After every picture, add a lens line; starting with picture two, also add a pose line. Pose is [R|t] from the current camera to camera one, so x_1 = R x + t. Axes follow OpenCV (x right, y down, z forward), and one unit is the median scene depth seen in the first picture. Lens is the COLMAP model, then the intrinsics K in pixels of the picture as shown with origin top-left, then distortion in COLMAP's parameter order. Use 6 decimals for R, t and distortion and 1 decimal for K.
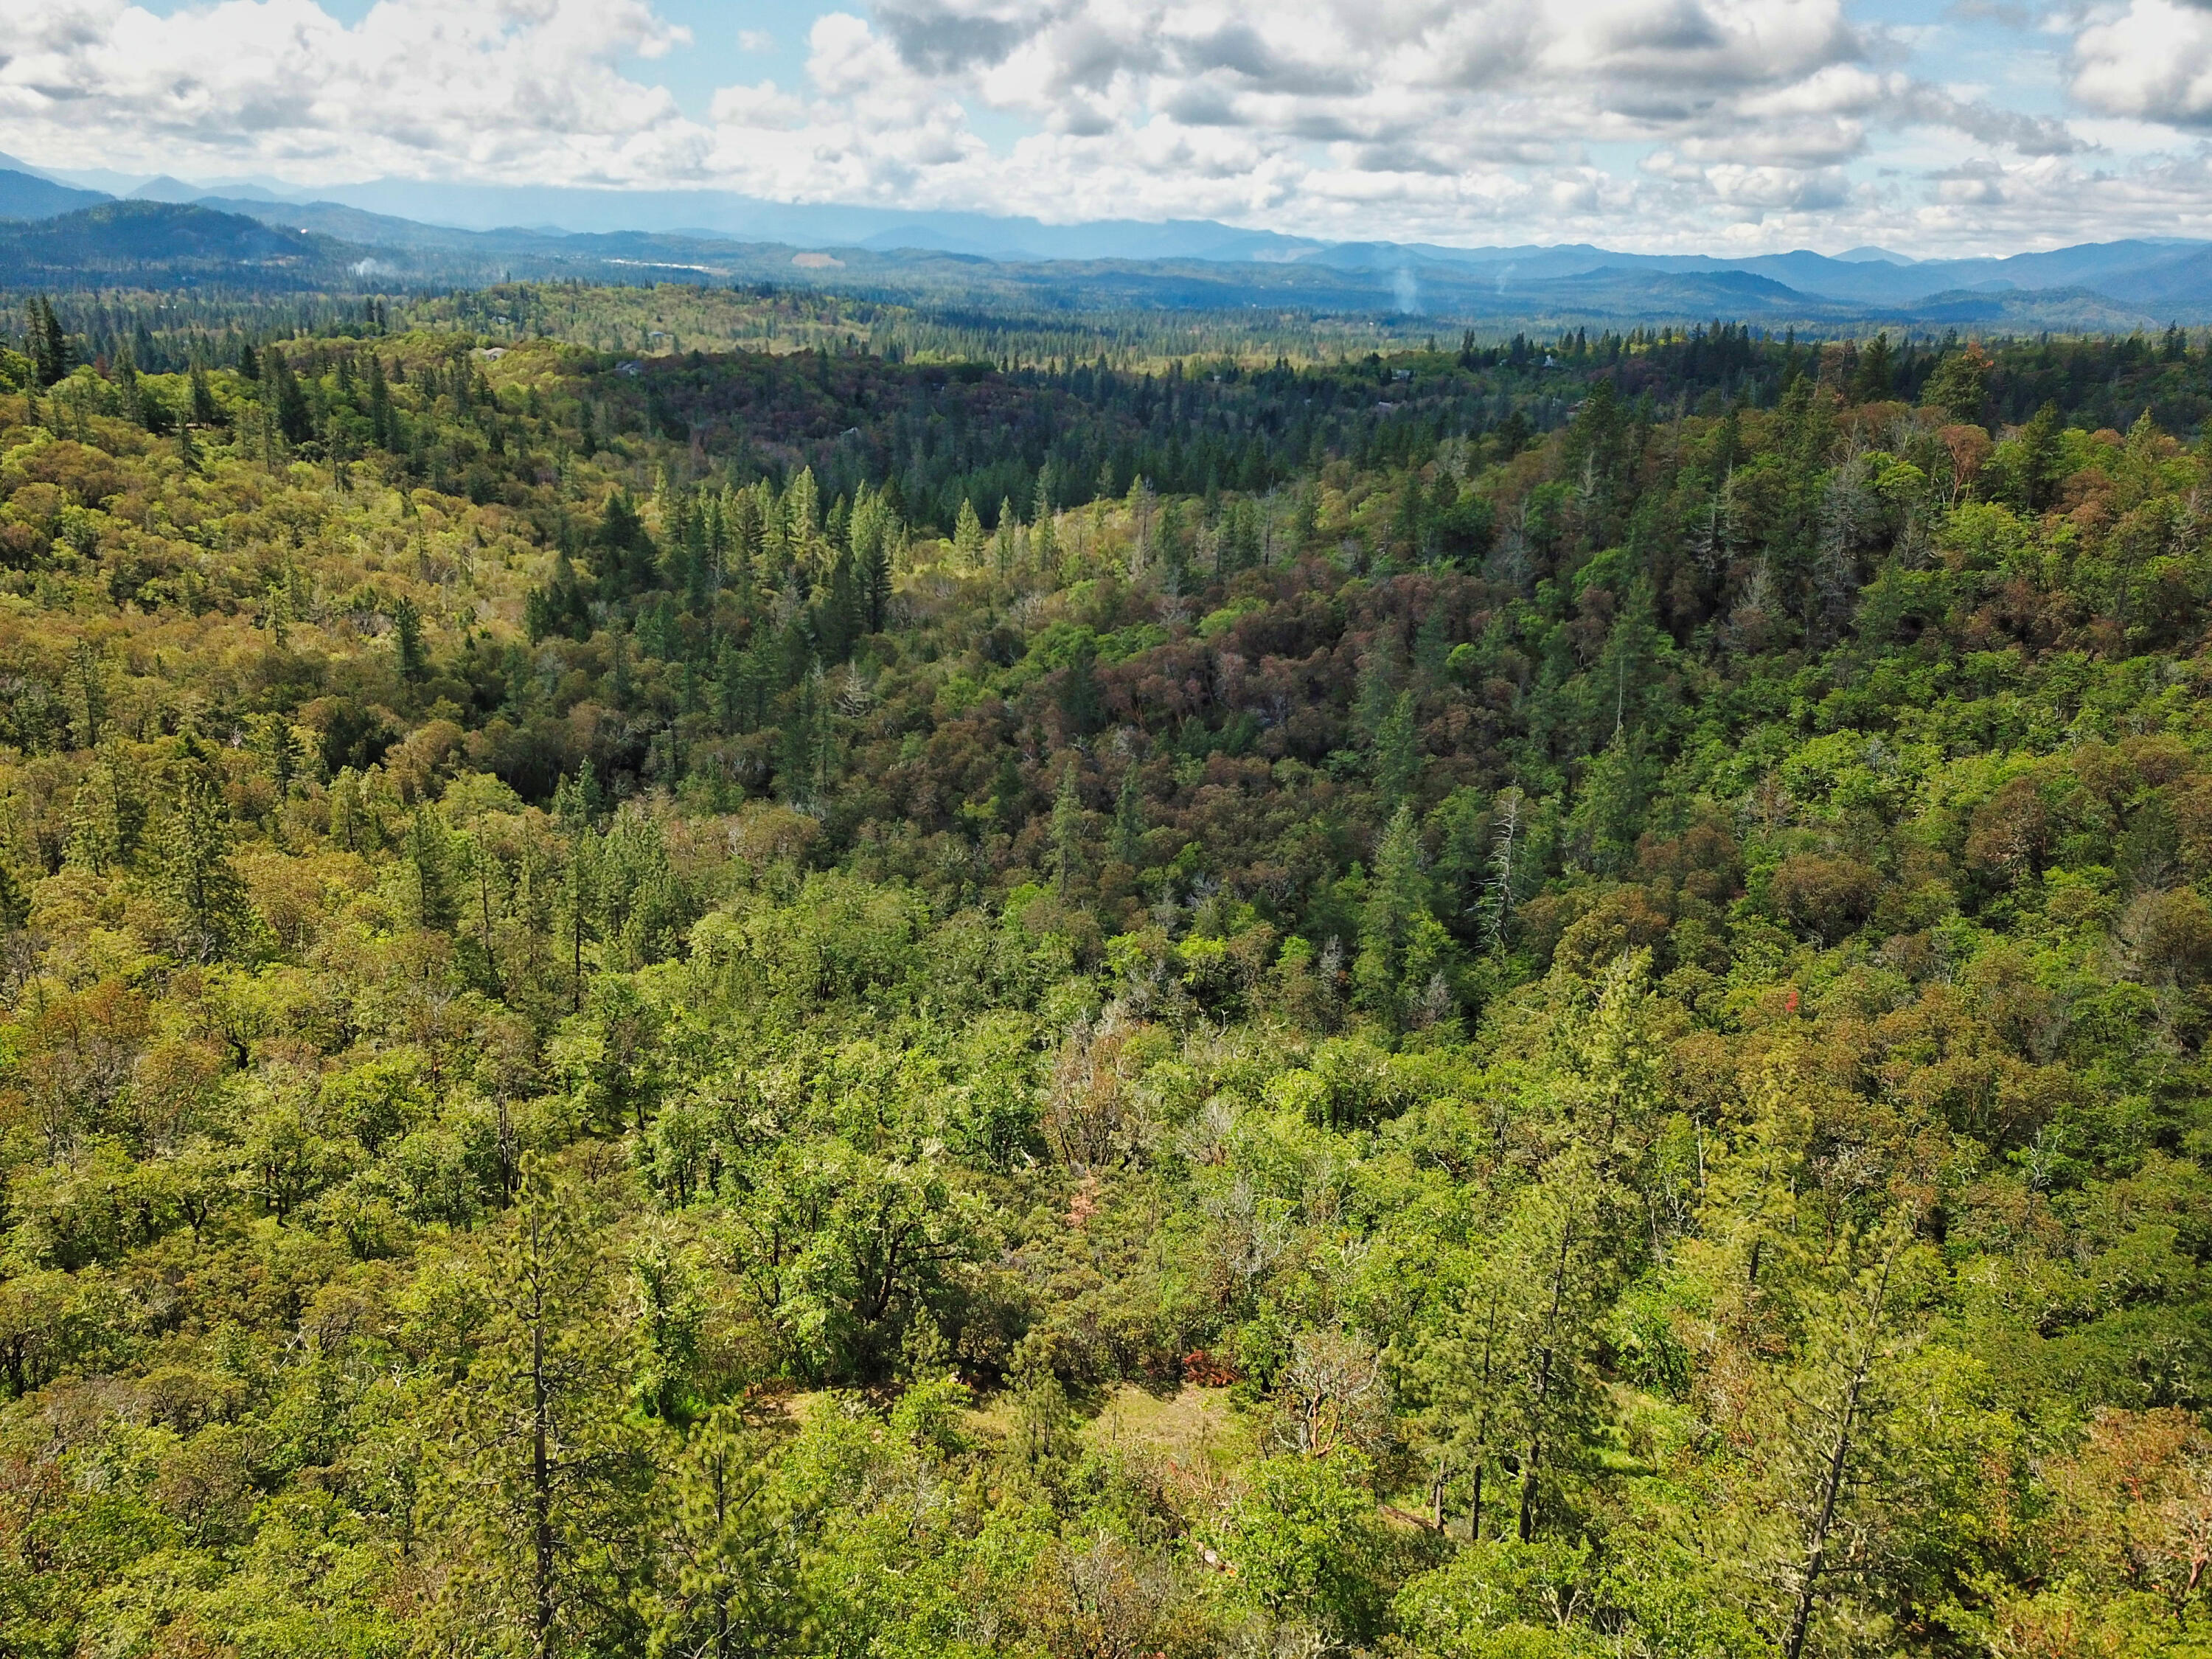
lens RADIAL K [[1684.6, 0, 1086.0], [0, 1684.6, 832.3], [0, 0, 1]] dist [0.009471, -0.001090]
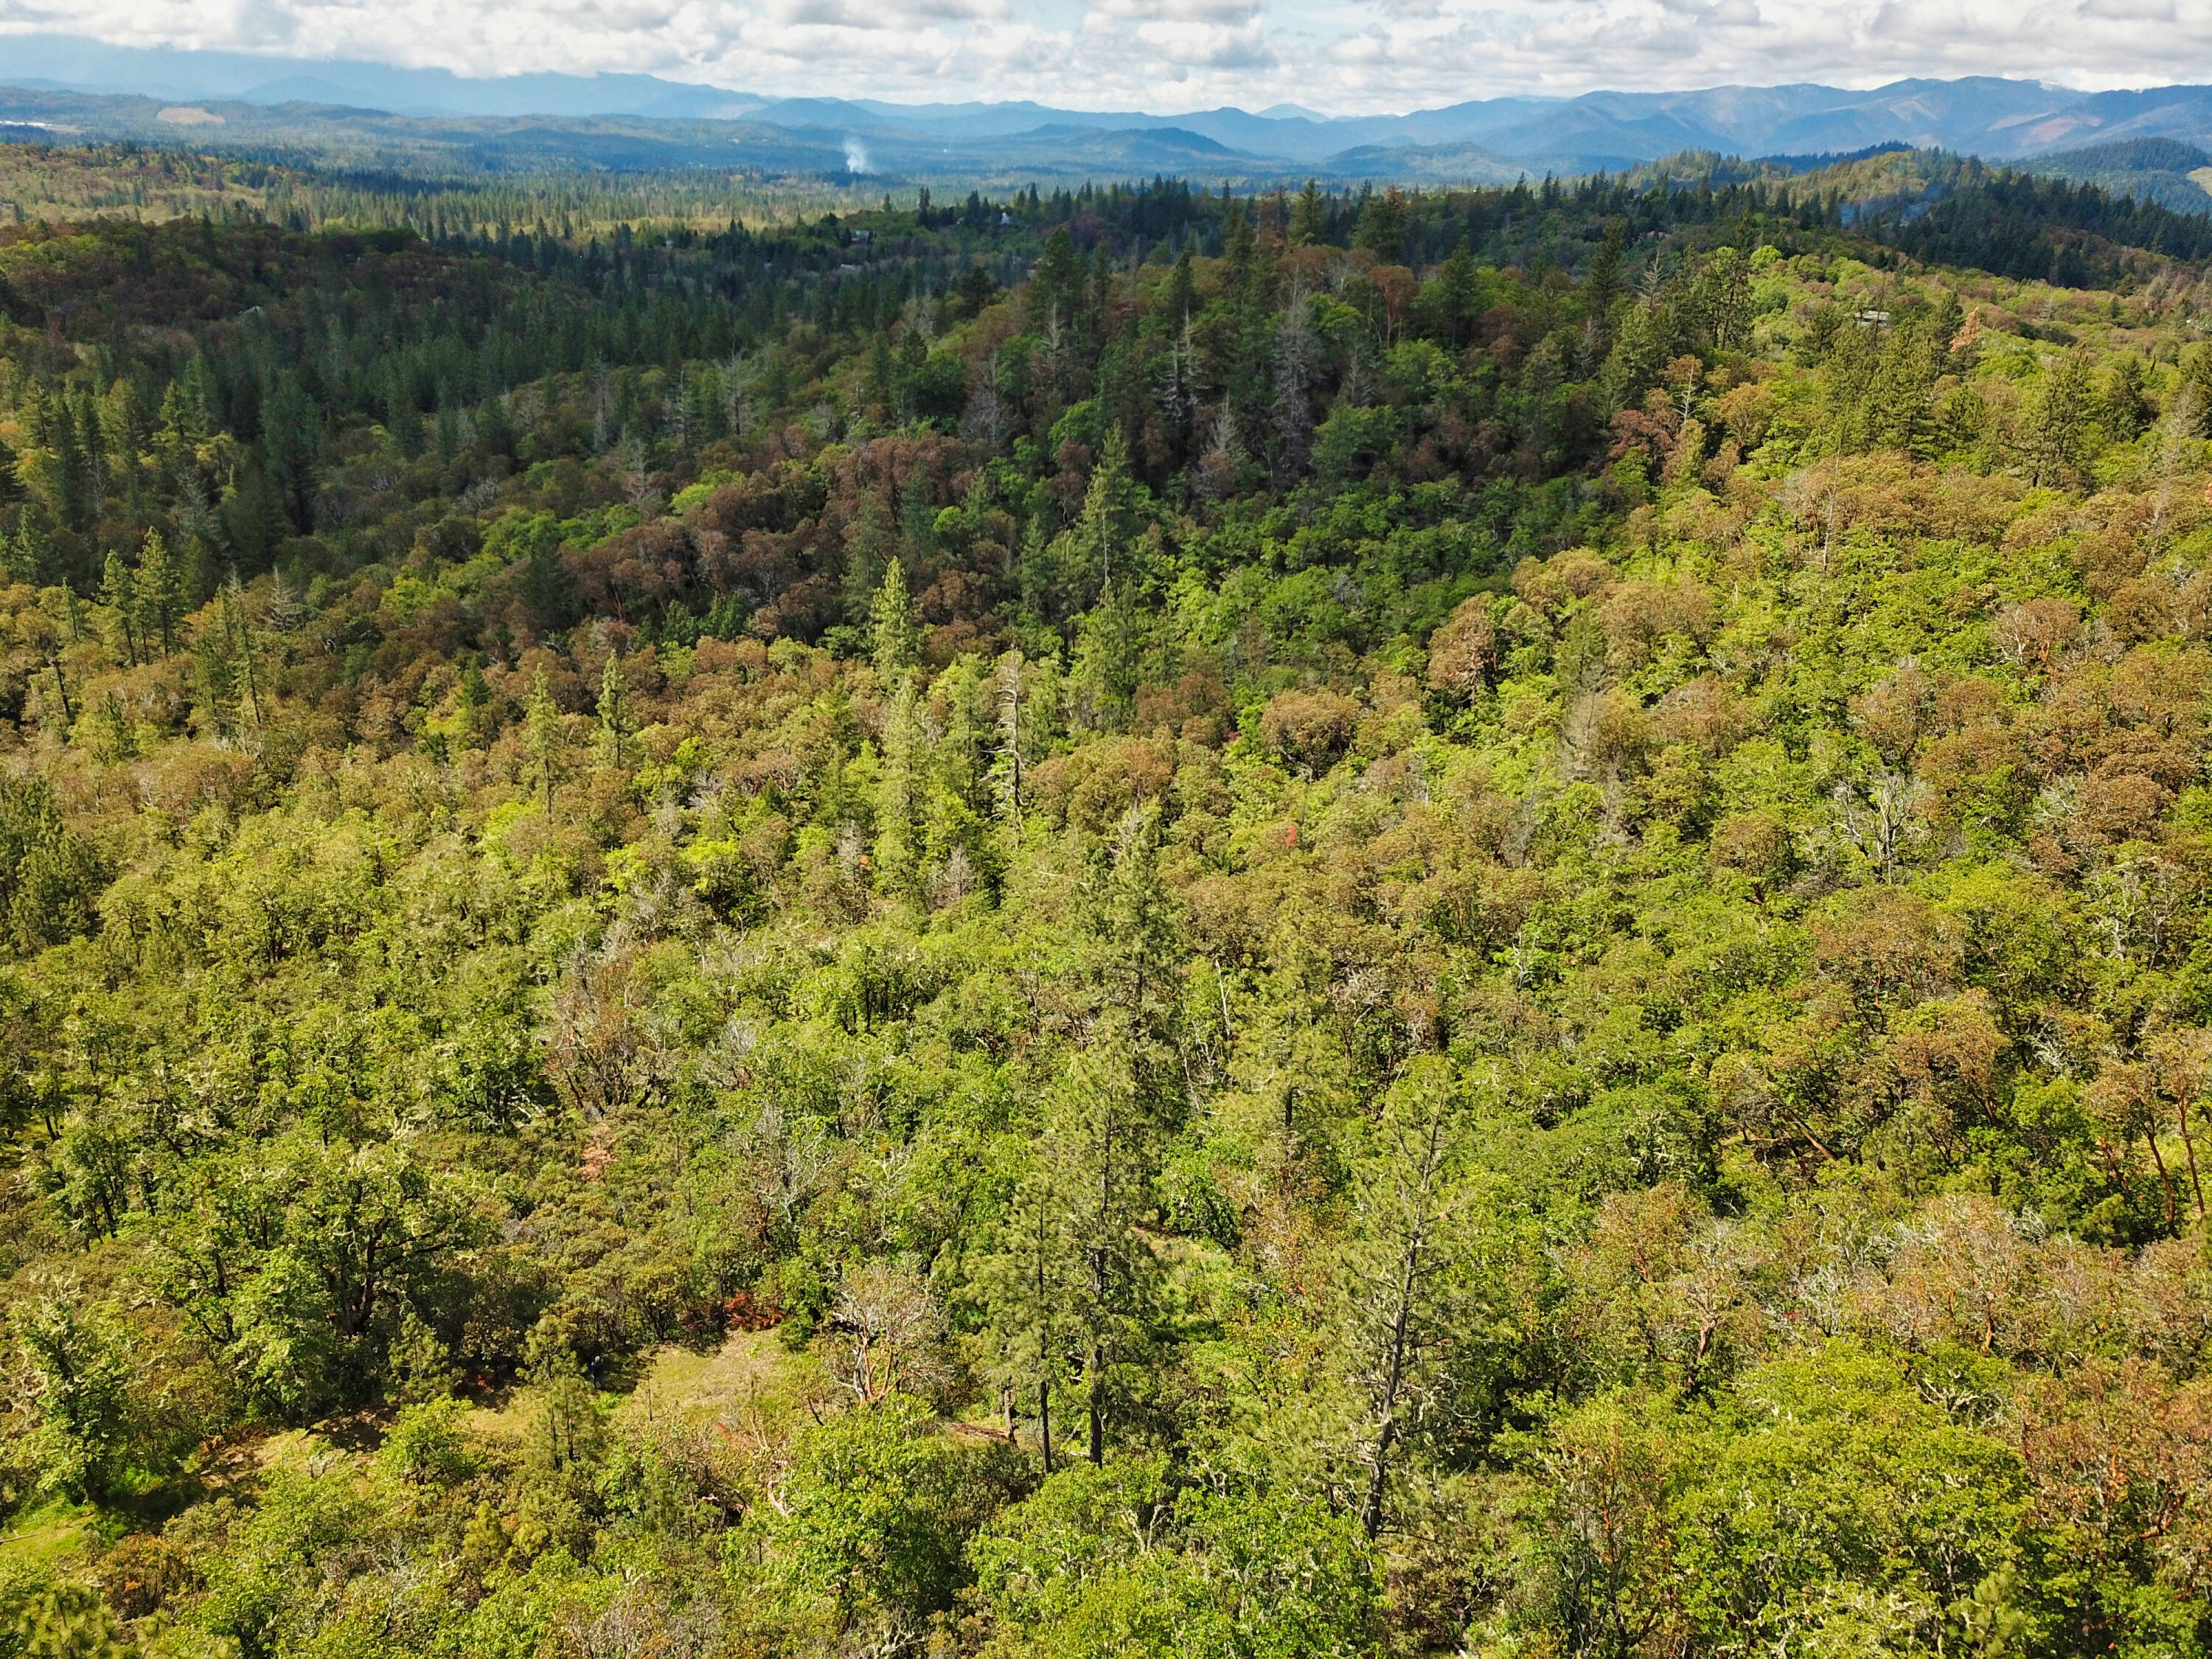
lens RADIAL K [[1677.0, 0, 1075.9], [0, 1677.0, 832.6], [0, 0, 1]] dist [0.021022, -0.007544]
pose [[0.955819, -0.117033, 0.269653, 0.011556], [0.096761, 0.991469, 0.087327, -0.002668], [-0.277573, -0.057377, 0.958990, 0.040037]]
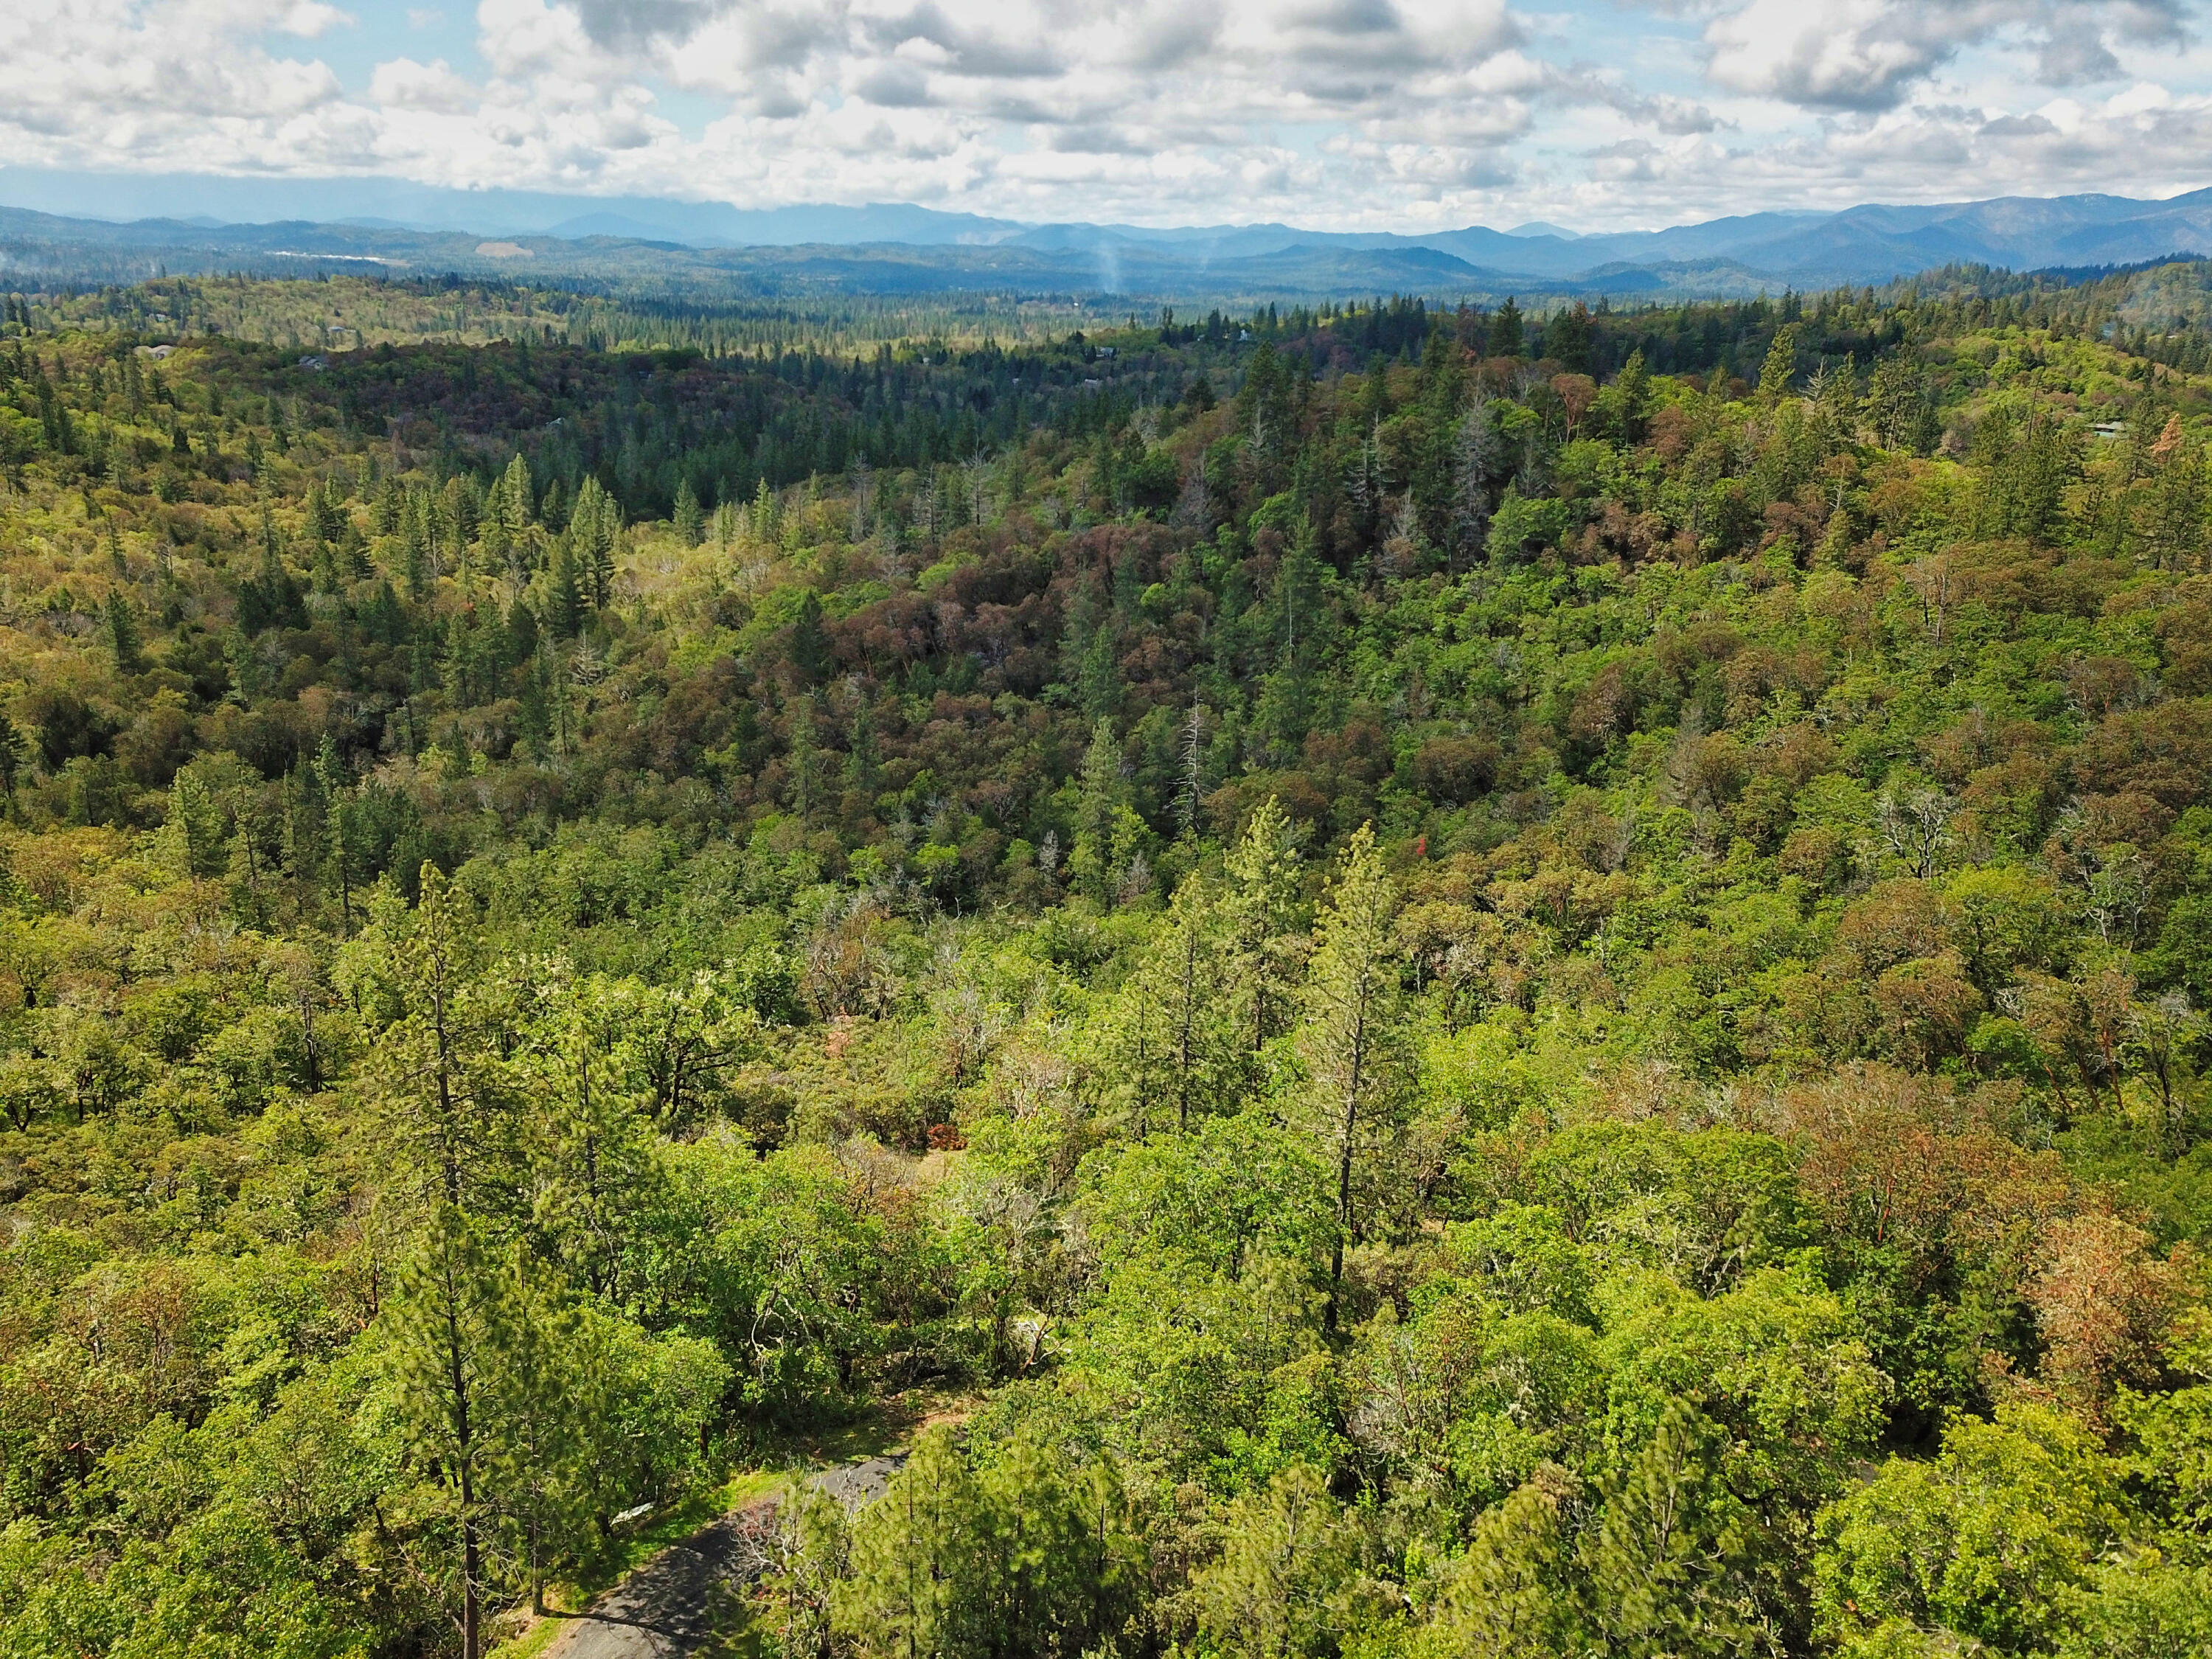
lens RADIAL K [[1700.8, 0, 1084.8], [0, 1700.8, 835.5], [0, 0, 1]] dist [0.017086, -0.004054]
pose [[0.986525, -0.067184, 0.149184, 0.000148], [0.066180, 0.997739, 0.011688, 0.044282], [-0.149632, -0.001658, 0.988740, -0.116173]]
